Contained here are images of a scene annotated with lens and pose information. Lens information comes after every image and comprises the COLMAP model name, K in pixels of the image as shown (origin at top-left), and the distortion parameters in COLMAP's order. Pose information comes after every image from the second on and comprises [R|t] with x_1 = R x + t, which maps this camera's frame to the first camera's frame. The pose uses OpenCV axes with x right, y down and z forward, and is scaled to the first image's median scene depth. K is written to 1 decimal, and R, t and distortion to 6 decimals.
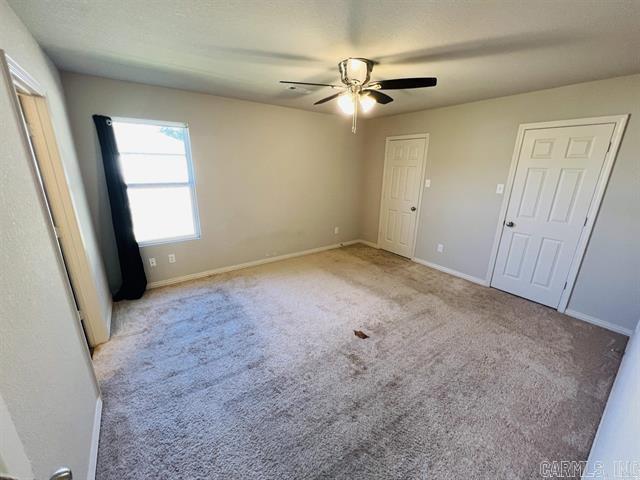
lens RADIAL K [[255.9, 0, 318.6], [0, 255.9, 238.2], [0, 0, 1]] dist [-0.003820, 0.001324]
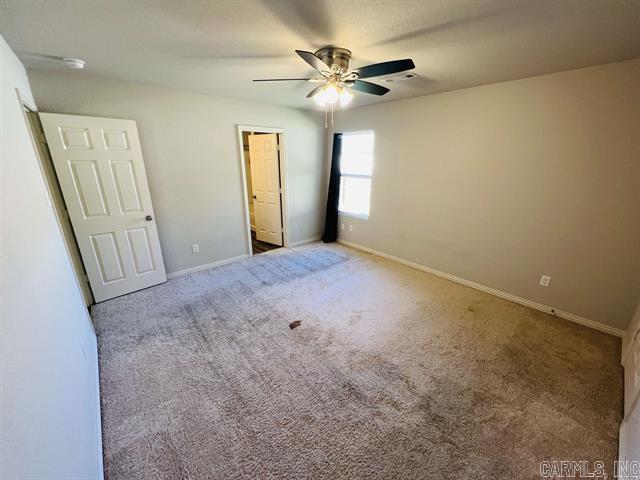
lens RADIAL K [[255.9, 0, 319.8], [0, 255.9, 237.9], [0, 0, 1]] dist [-0.003820, 0.001324]
pose [[0.099136, 0.283649, -0.953790, 0.840750], [-0.283271, 0.926897, 0.246209, -0.183757], [0.953902, 0.245773, 0.172239, 0.652720]]
